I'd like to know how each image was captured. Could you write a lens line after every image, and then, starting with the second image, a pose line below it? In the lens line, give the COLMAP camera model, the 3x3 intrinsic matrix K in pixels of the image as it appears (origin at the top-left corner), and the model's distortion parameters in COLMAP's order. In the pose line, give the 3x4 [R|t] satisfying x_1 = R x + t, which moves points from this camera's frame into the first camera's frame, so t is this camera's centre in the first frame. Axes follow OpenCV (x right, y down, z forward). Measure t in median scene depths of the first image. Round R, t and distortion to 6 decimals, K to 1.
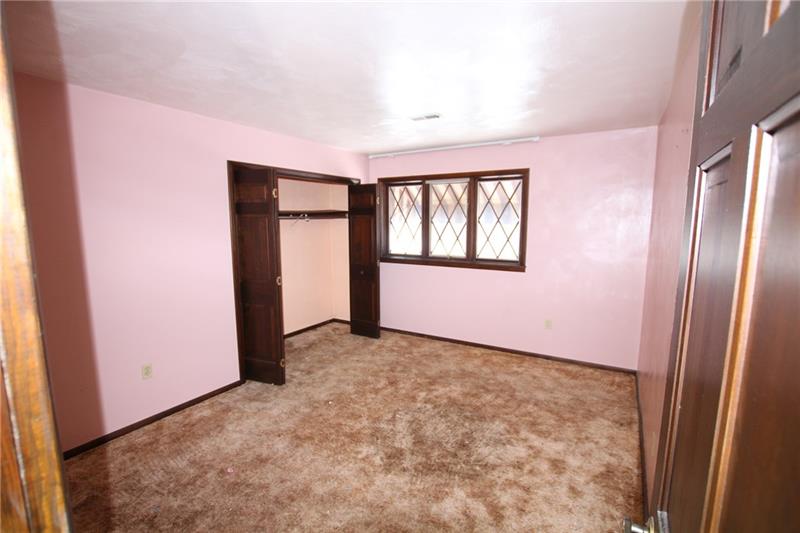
lens RADIAL K [[371.7, 0, 400.0], [0, 371.7, 266.5], [0, 0, 1]] dist [-0.023359, 0.000718]
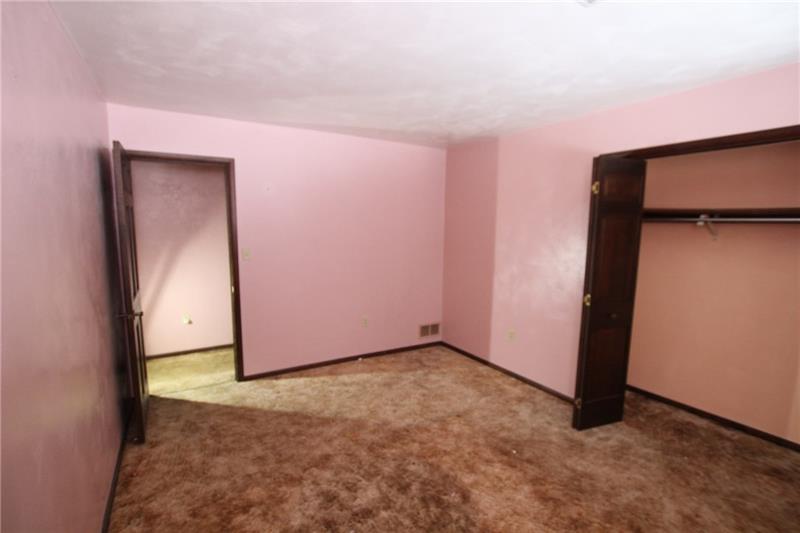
lens RADIAL K [[371.7, 0, 400.0], [0, 371.7, 266.5], [0, 0, 1]] dist [-0.023359, 0.000718]
pose [[-0.455904, 0.093920, -0.885060, 0.515504], [-0.128451, 0.977063, 0.169849, -0.106177], [0.880711, 0.191122, -0.433383, 0.927381]]
